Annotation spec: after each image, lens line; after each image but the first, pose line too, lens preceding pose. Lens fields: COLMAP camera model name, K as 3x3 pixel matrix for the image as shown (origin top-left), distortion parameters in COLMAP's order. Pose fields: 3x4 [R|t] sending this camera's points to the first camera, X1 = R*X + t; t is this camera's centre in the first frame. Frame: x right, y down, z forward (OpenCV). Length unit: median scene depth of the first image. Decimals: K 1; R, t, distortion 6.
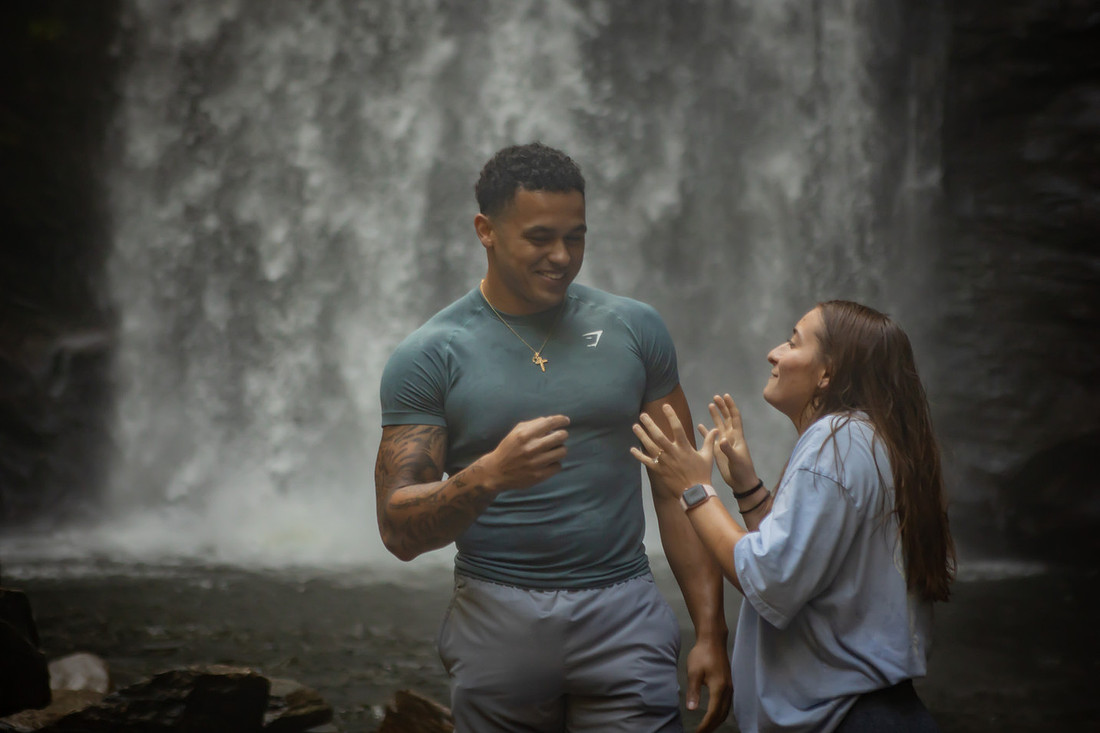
lens RADIAL K [[2095.7, 0, 527.5], [0, 2095.7, 383.8], [0, 0, 1]] dist [0.198922, 0.000000]
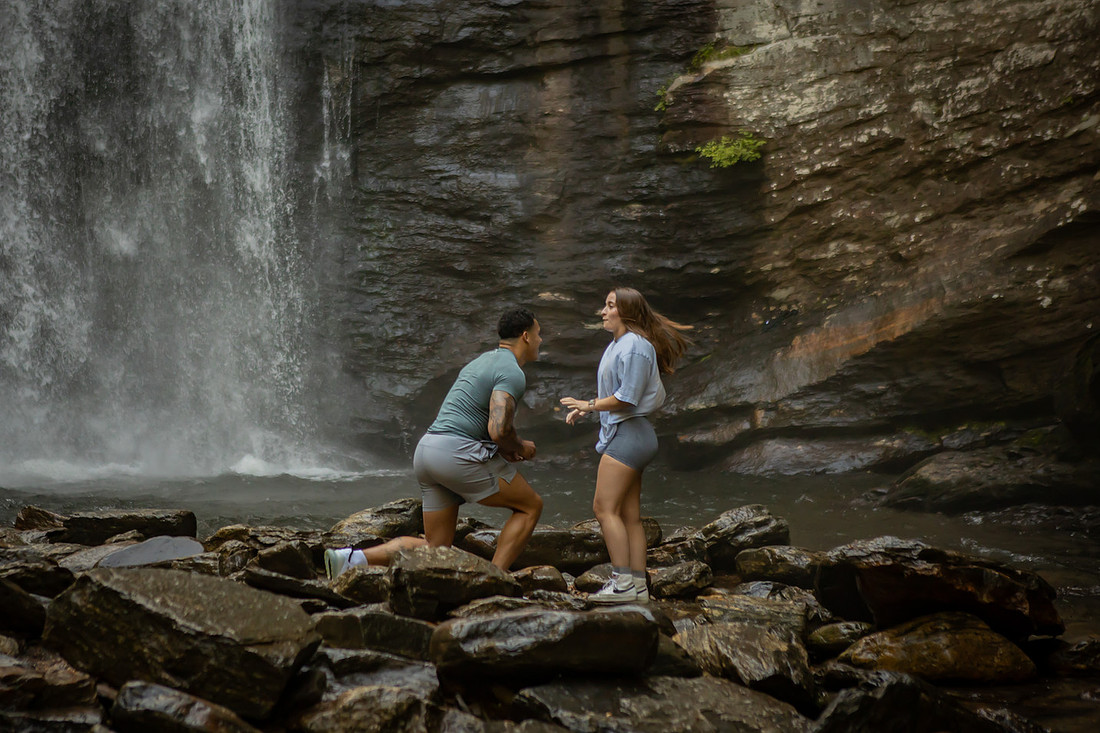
lens RADIAL K [[2252.7, 0, 467.9], [0, 2252.7, 290.7], [0, 0, 1]] dist [0.127316, 0.000000]
pose [[0.971942, -0.022923, 0.234100, -0.082417], [0.028403, 0.999395, -0.020064, 0.012558], [-0.233499, 0.026150, 0.972005, -0.496985]]
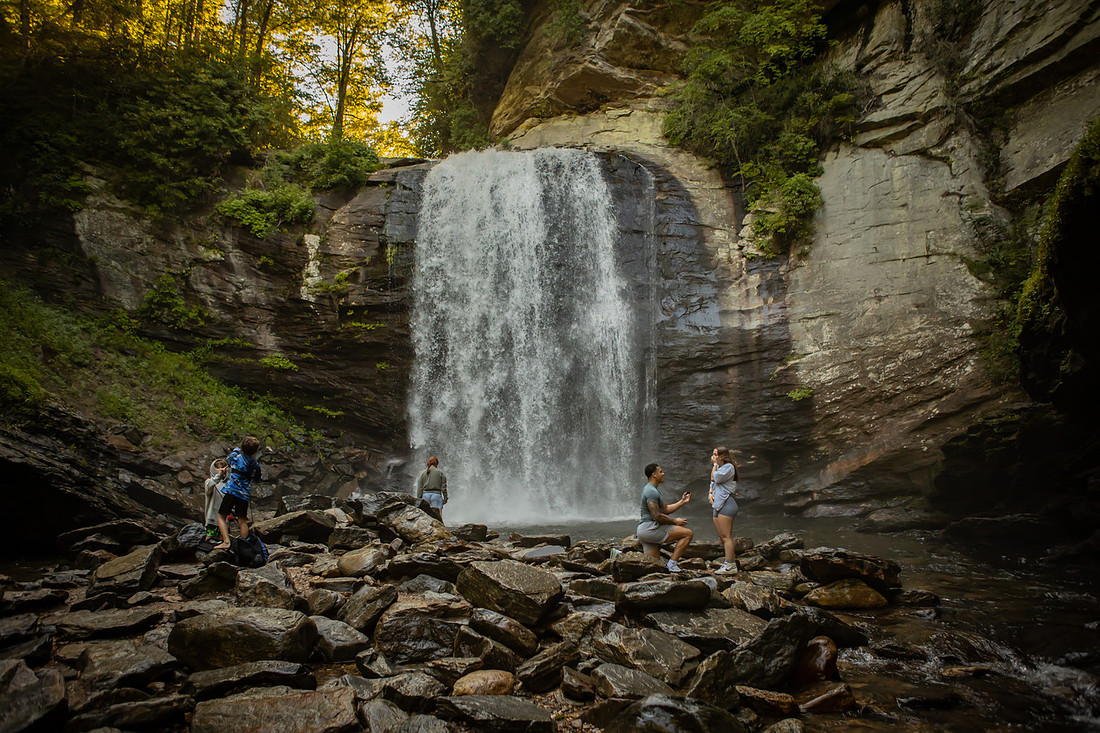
lens RADIAL K [[801.9, 0, 553.6], [0, 801.9, 361.4], [0, 0, 1]] dist [-0.098401, 0.071460]
pose [[0.998829, -0.036291, 0.032005, -0.009358], [0.040418, 0.989398, -0.139493, 0.015481], [-0.026603, 0.140623, 0.989706, -0.440561]]
